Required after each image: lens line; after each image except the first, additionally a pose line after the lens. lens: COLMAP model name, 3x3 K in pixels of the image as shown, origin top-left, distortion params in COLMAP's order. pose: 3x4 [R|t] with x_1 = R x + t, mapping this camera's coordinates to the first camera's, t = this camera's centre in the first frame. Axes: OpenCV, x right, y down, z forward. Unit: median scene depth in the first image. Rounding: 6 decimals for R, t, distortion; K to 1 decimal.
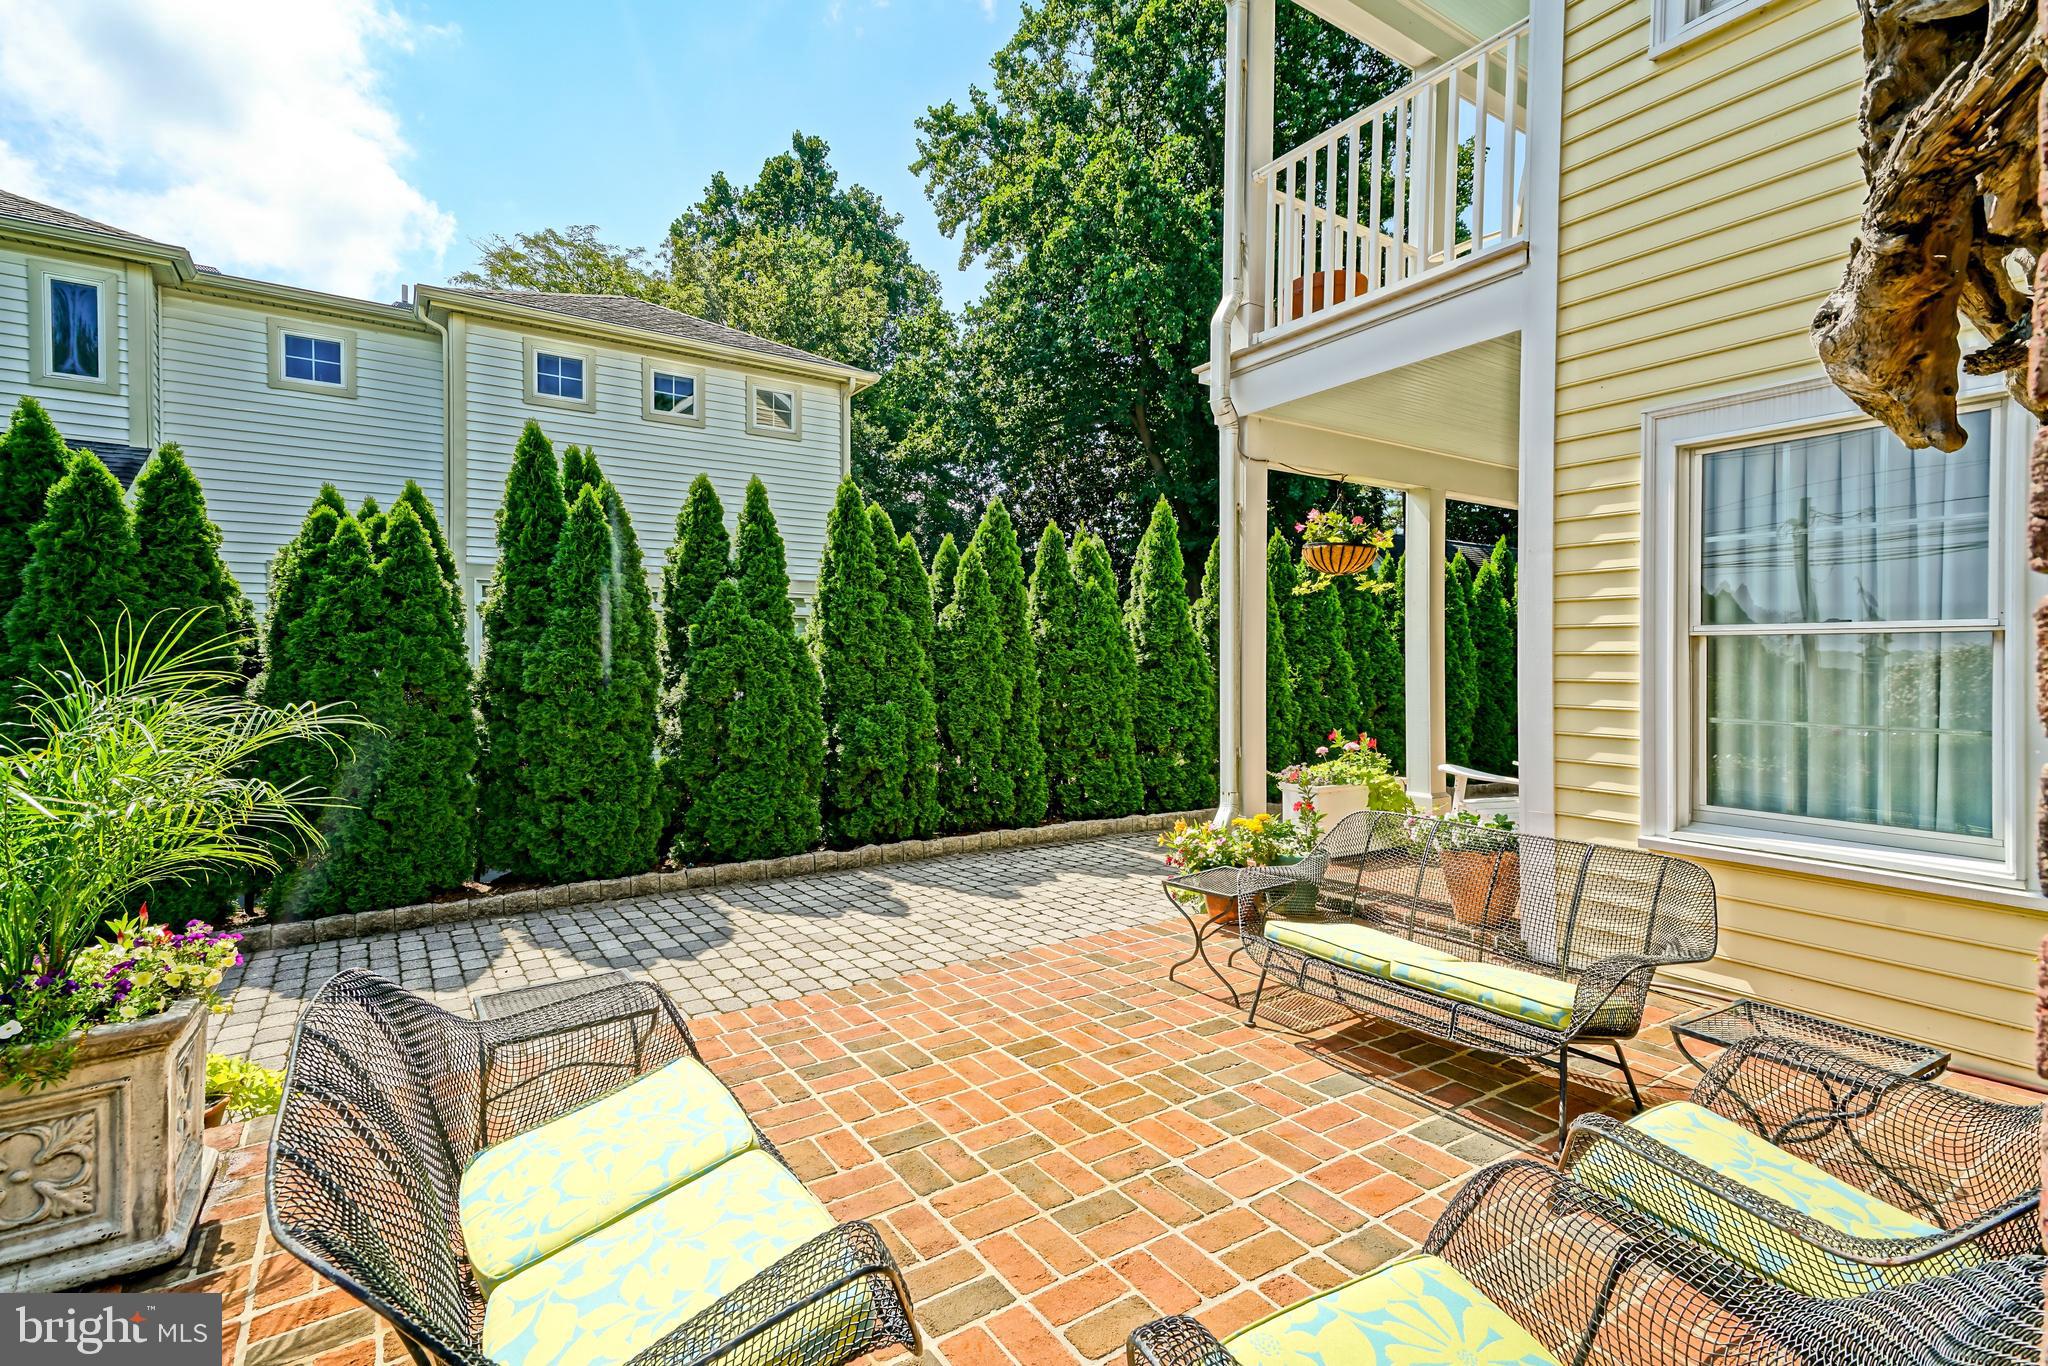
lens RADIAL K [[928.6, 0, 999.0], [0, 928.6, 660.7], [0, 0, 1]] dist [0.043220, -0.000968]
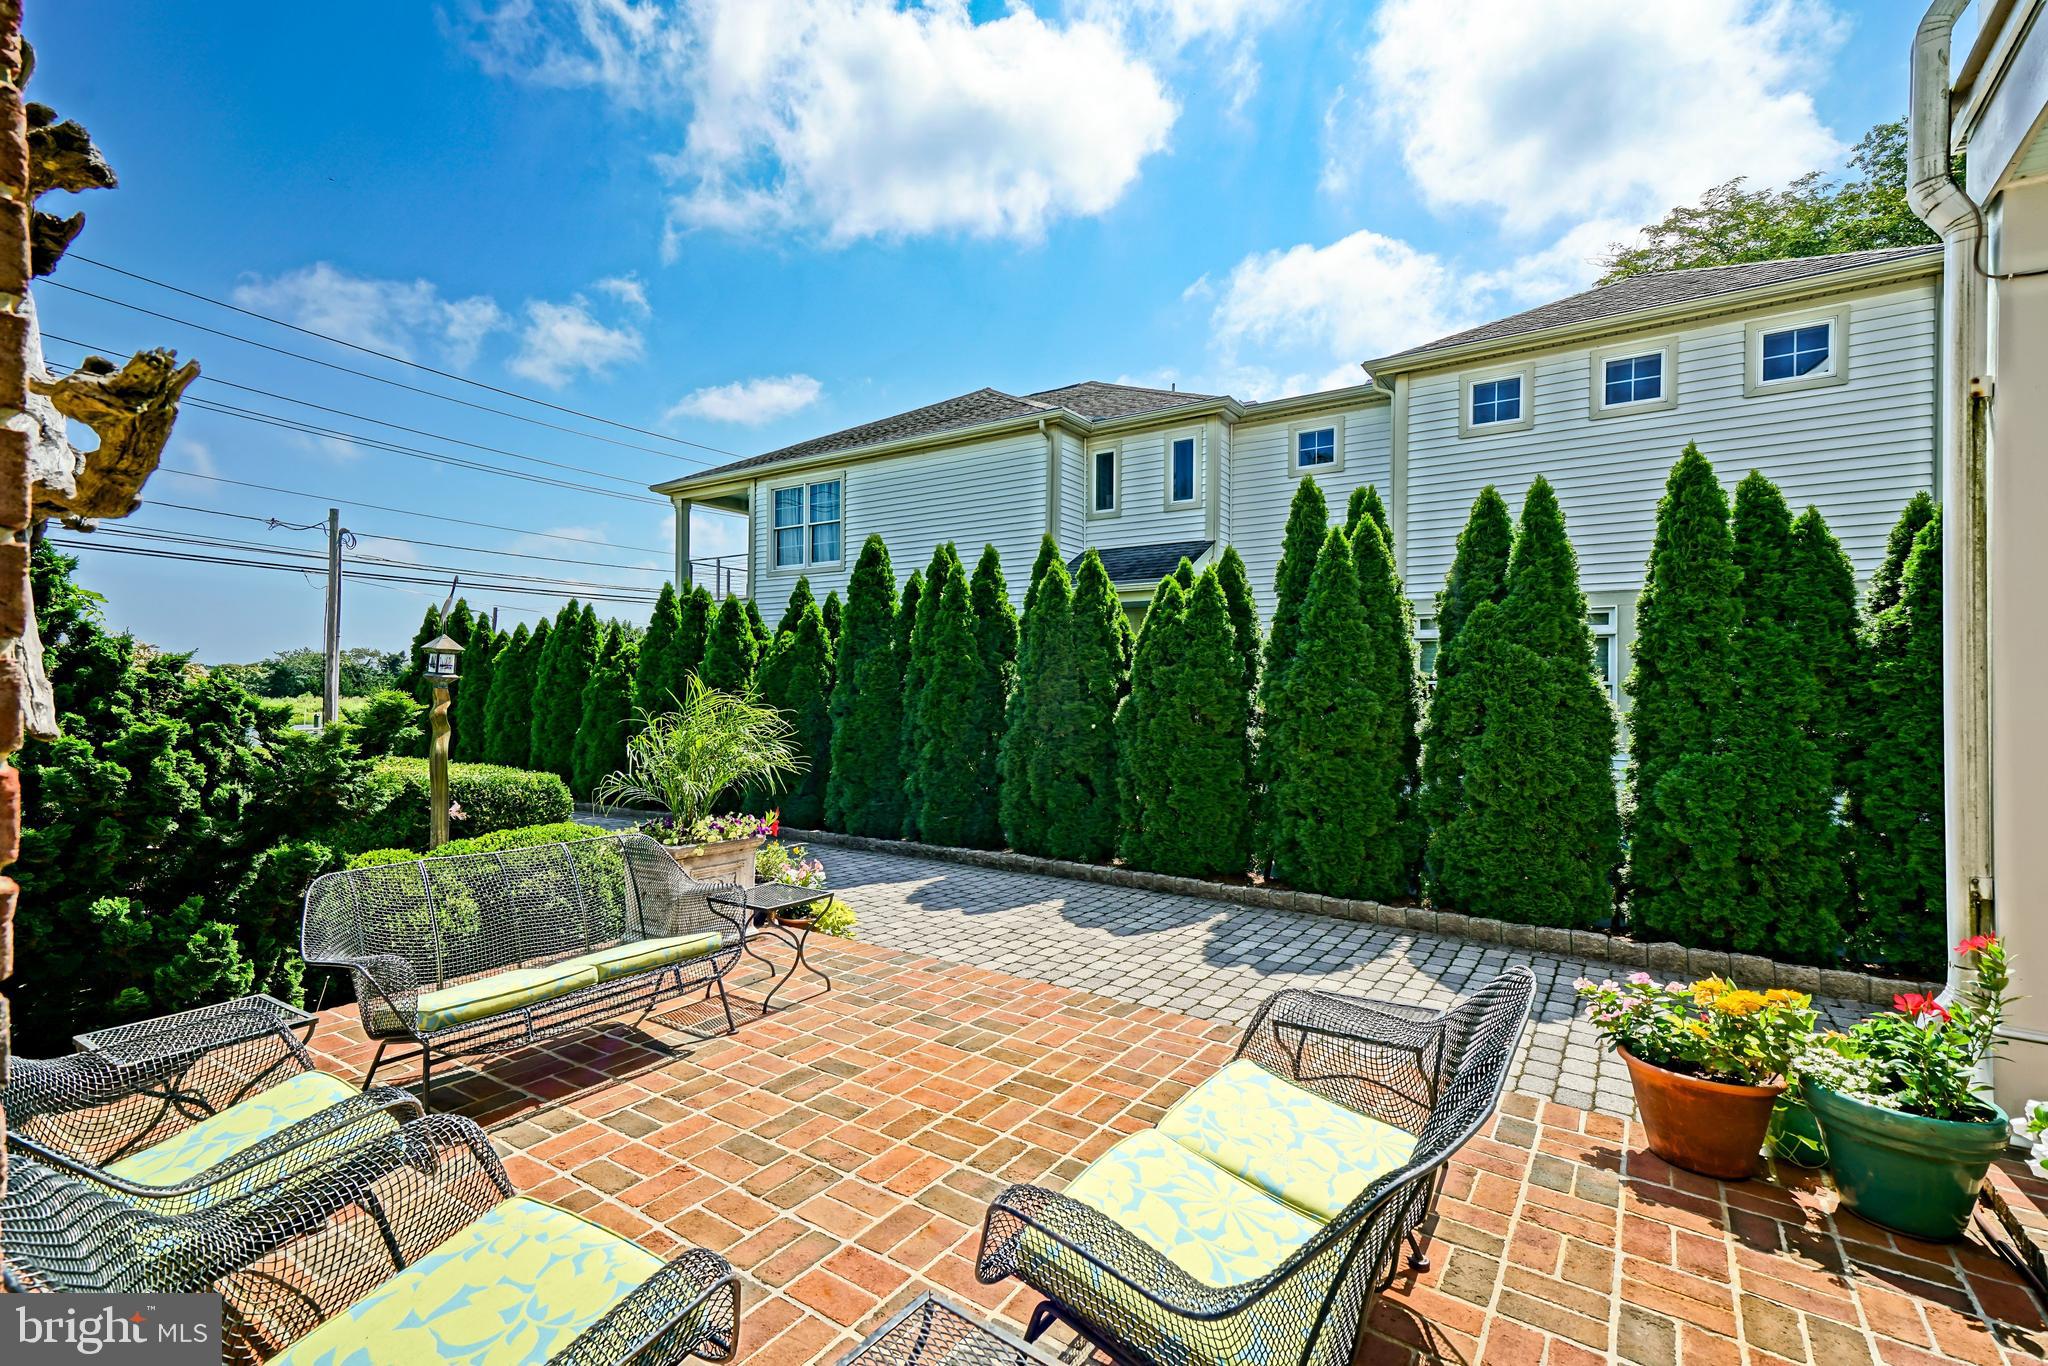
lens RADIAL K [[928.6, 0, 1011.0], [0, 928.6, 671.6], [0, 0, 1]] dist [0.043220, -0.000968]
pose [[0.381119, -0.008630, -0.924486, 0.332758], [-0.008890, 0.999876, -0.012999, -0.002544], [0.924483, 0.013173, 0.380995, 0.208618]]
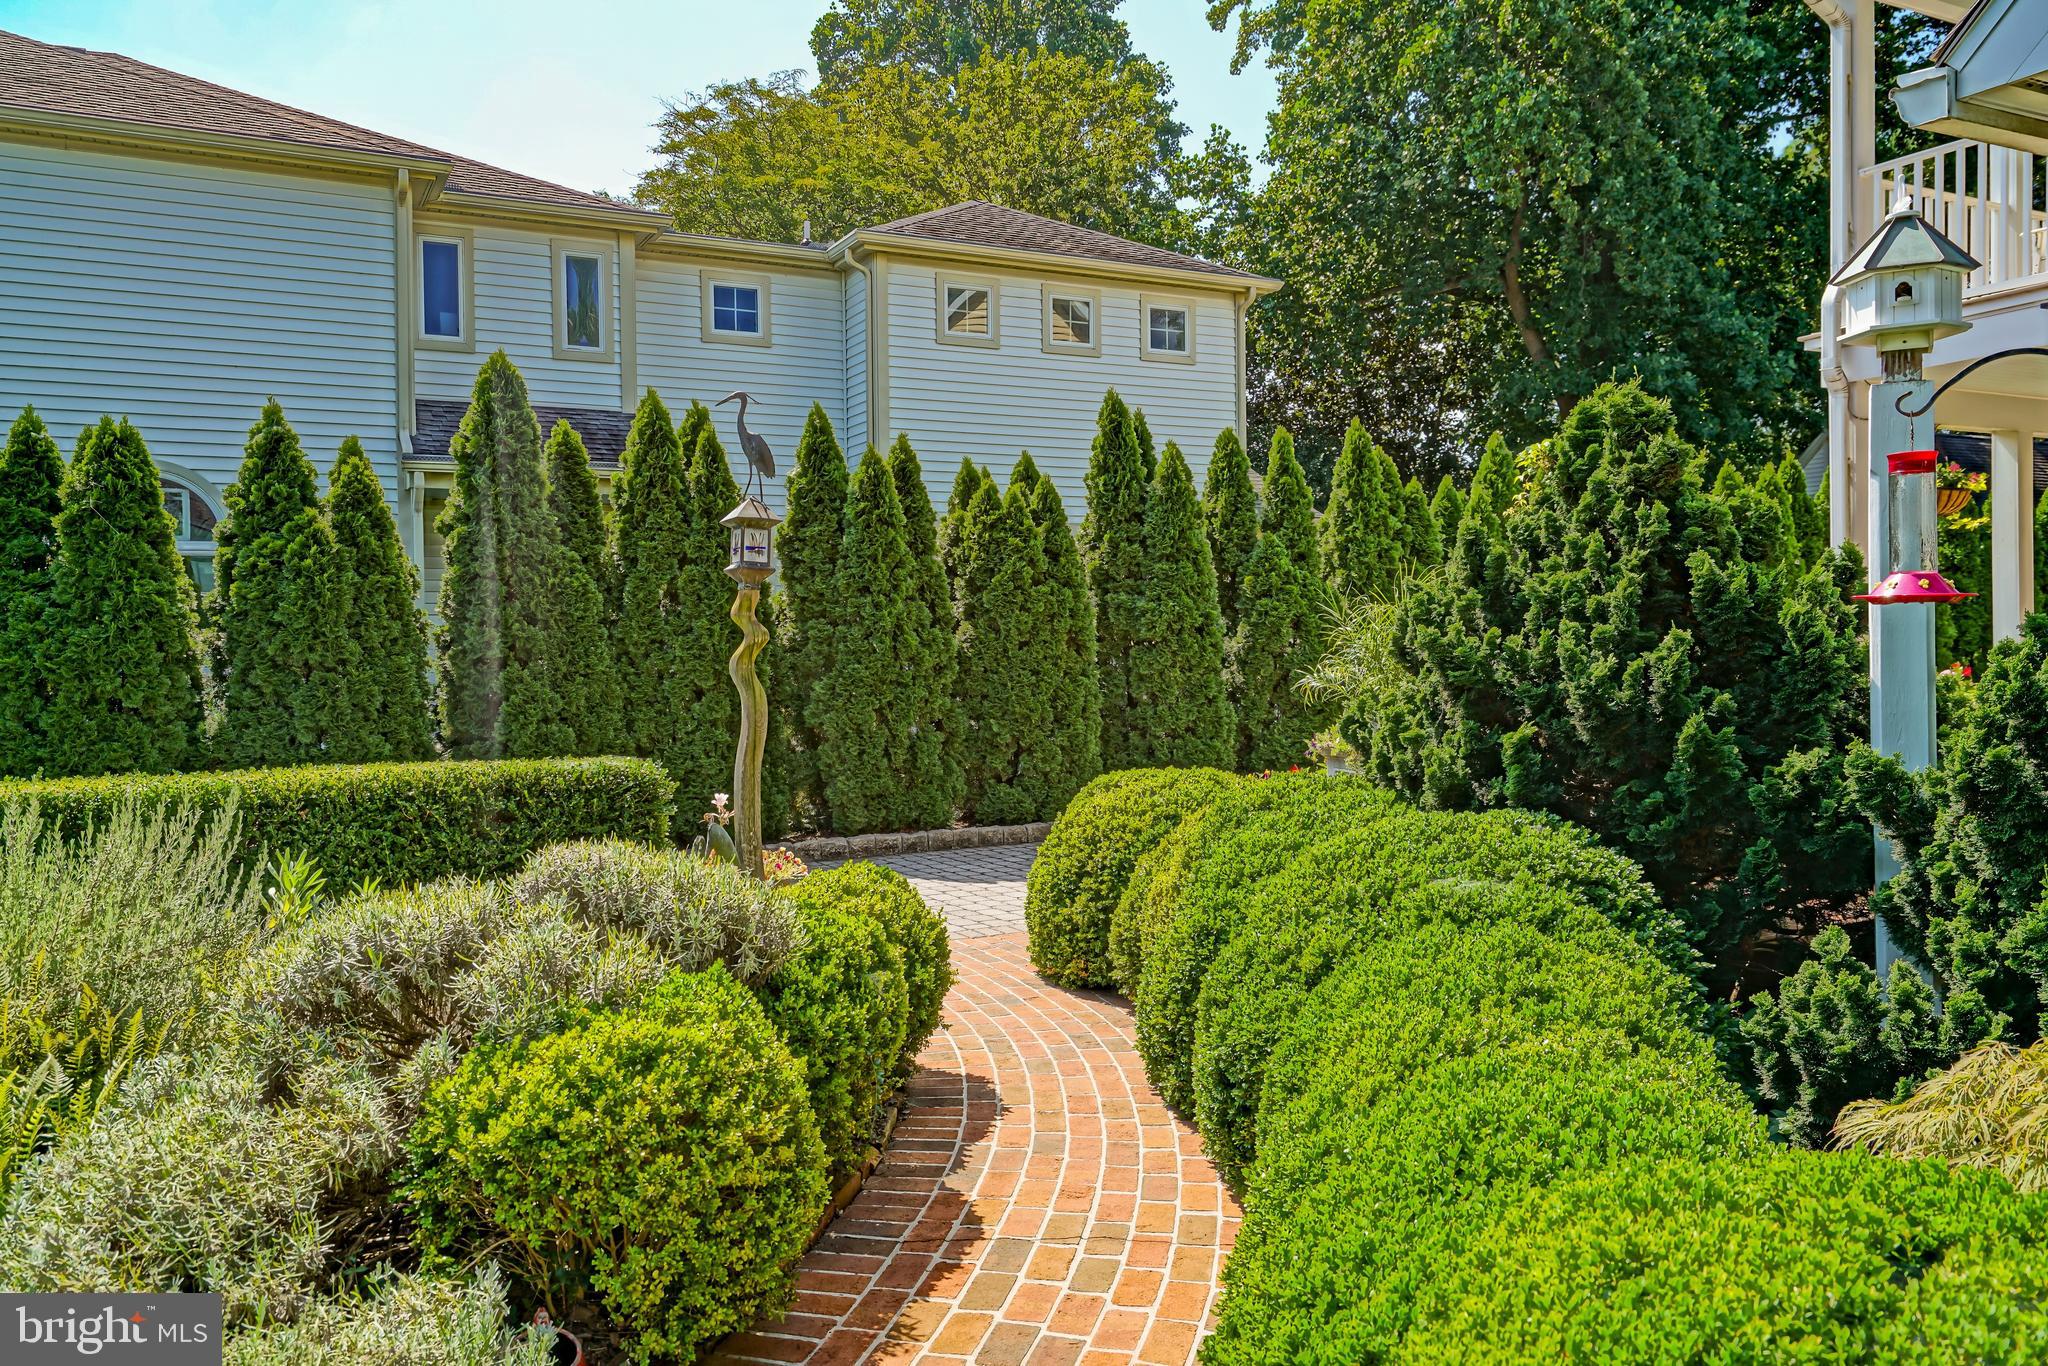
lens RADIAL K [[1513.0, 0, 1024.5], [0, 1513.0, 661.3], [0, 0, 1]] dist [0.045054, -0.025690]
pose [[0.995431, -0.012328, -0.094679, -0.369673], [0.013498, 0.999840, 0.011733, 0.028780], [0.094519, -0.012958, 0.995439, -0.621192]]
